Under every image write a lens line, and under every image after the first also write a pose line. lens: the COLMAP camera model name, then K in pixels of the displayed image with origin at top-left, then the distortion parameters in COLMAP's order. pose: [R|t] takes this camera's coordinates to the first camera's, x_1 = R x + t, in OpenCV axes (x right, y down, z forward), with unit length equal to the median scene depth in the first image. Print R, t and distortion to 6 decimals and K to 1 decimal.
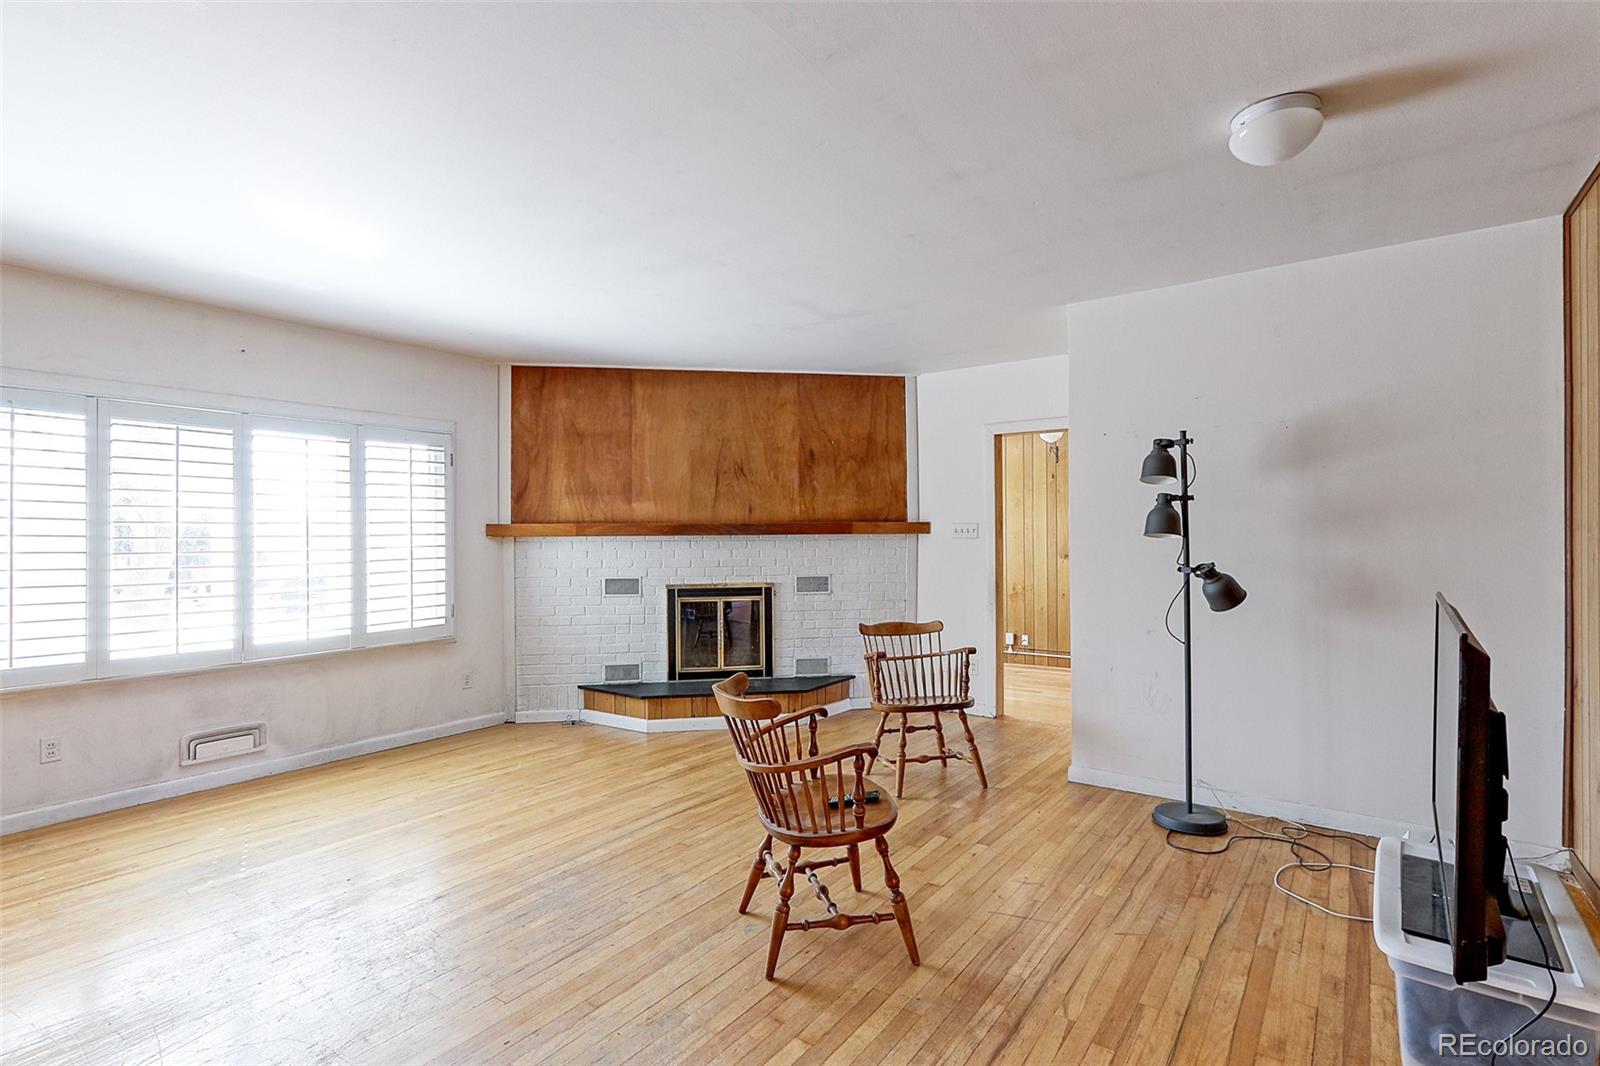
lens RADIAL K [[759.4, 0, 777.5], [0, 759.4, 531.7], [0, 0, 1]] dist [0.001290, 0.000140]
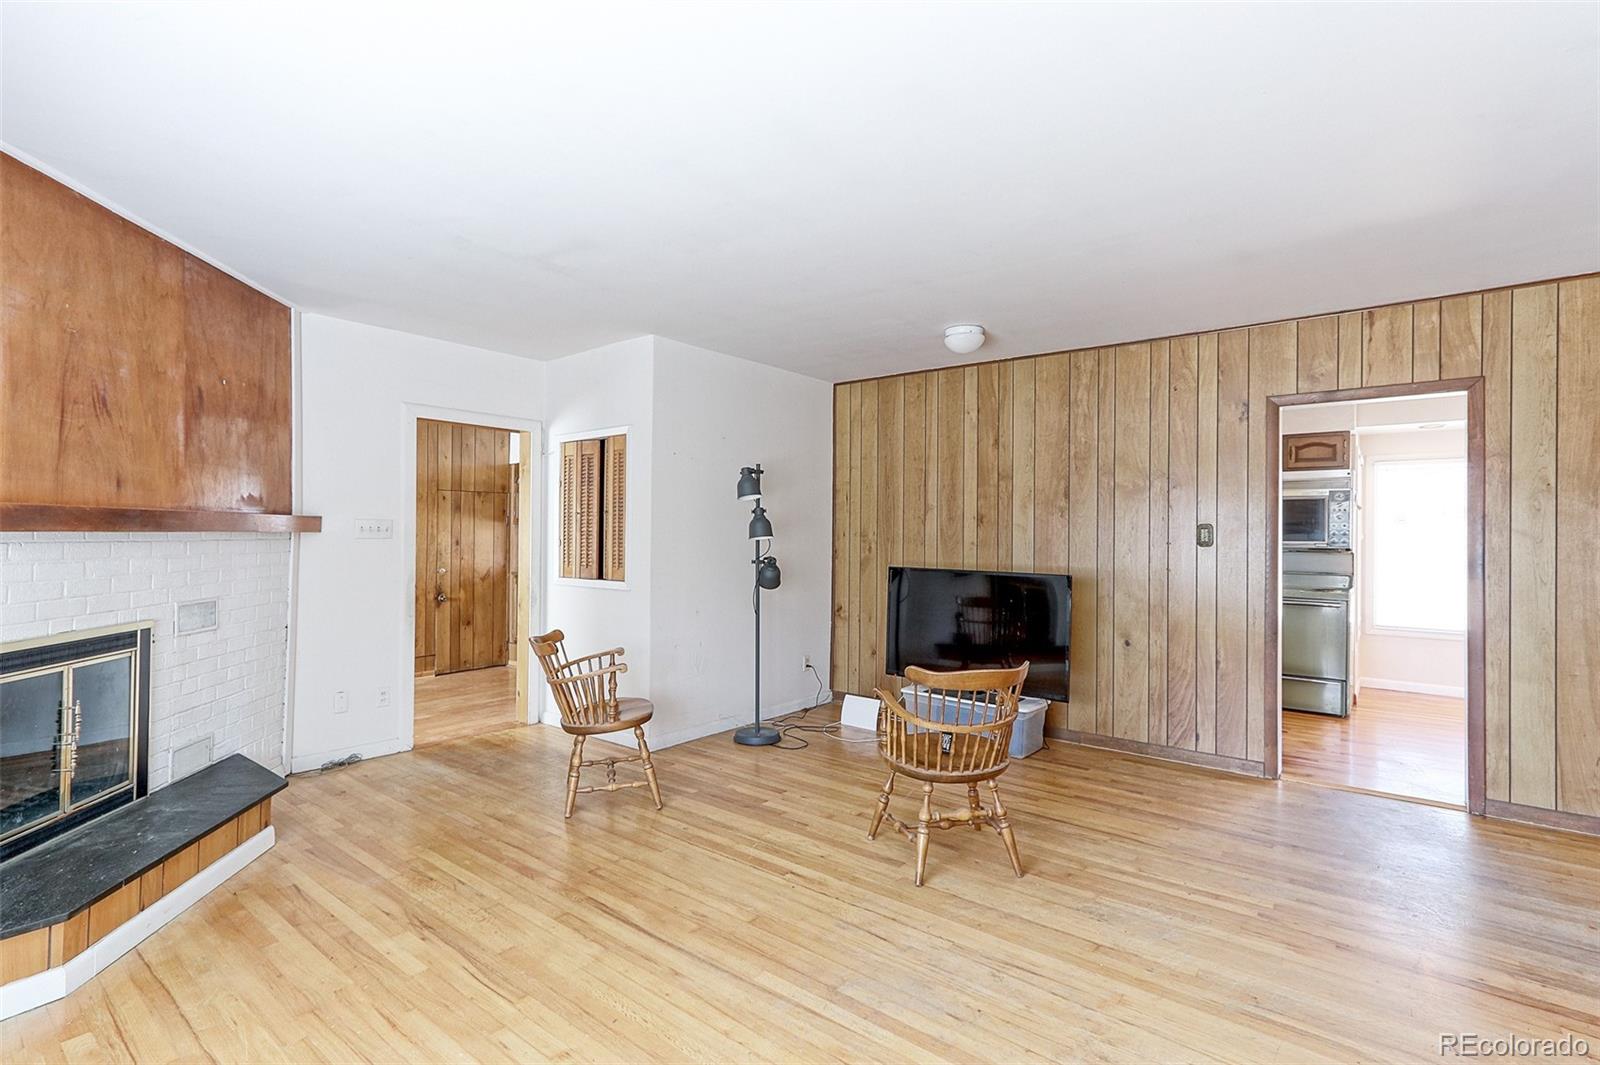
lens RADIAL K [[759.4, 0, 777.5], [0, 759.4, 531.2], [0, 0, 1]] dist [0.001290, 0.000140]
pose [[0.055685, 0.010105, 0.998397, -0.639149], [-0.011417, 0.999890, -0.009483, 0.004559], [-0.998383, -0.010870, 0.055795, 0.641388]]
